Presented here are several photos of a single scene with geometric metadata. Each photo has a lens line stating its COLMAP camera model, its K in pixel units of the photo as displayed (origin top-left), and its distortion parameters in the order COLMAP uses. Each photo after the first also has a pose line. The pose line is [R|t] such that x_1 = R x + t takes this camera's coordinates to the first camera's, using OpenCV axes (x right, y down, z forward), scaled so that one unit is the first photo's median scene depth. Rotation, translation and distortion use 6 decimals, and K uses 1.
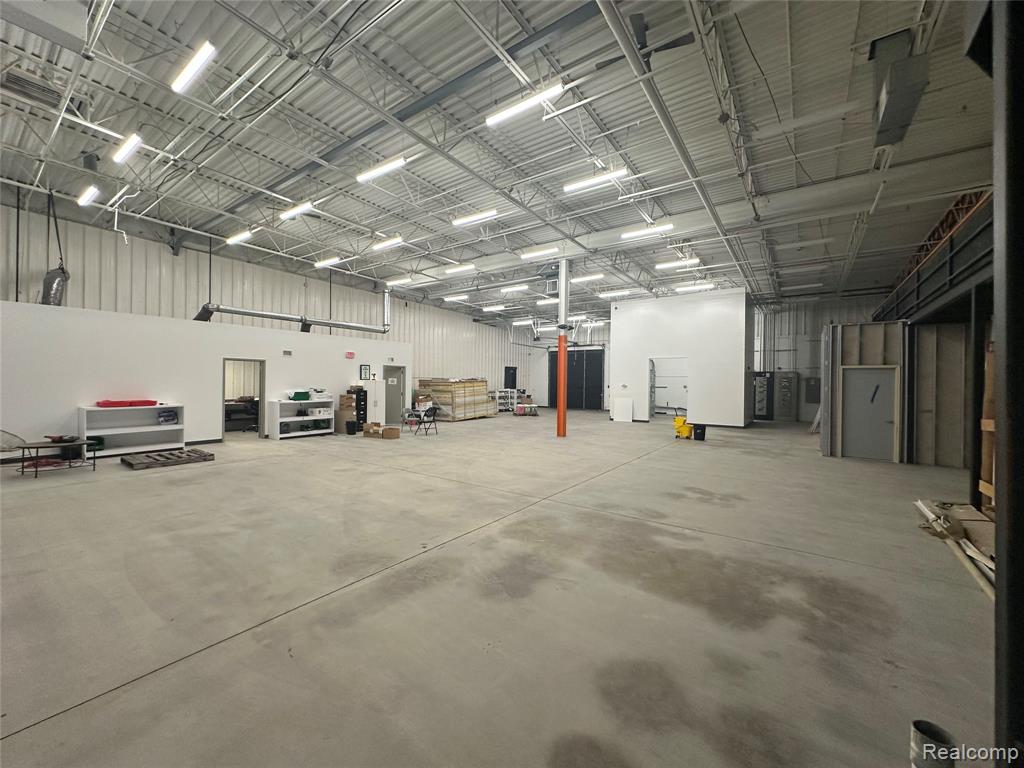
lens RADIAL K [[408.4, 0, 512.2], [0, 408.4, 382.5], [0, 0, 1]] dist [-0.000697, -0.000026]
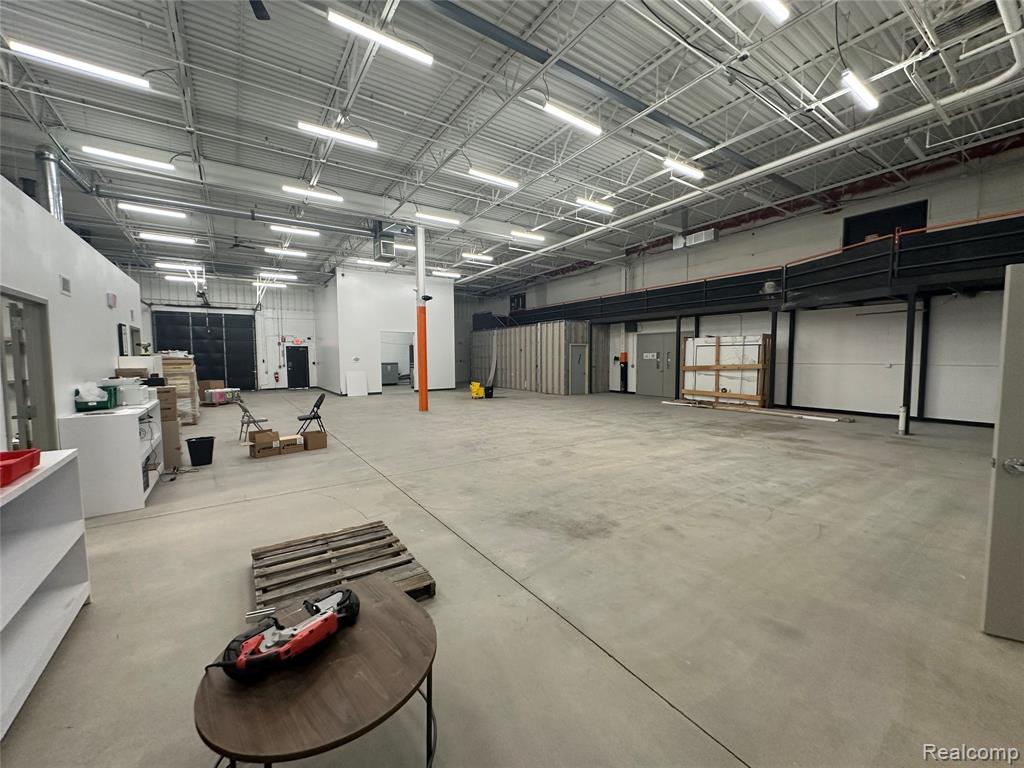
lens RADIAL K [[408.4, 0, 513.2], [0, 408.4, 385.1], [0, 0, 1]] dist [-0.000697, -0.000026]
pose [[0.343350, -0.081342, 0.935678, -1.677815], [0.012088, 0.996543, 0.082198, -0.018348], [-0.939130, -0.016913, 0.343147, 1.085500]]
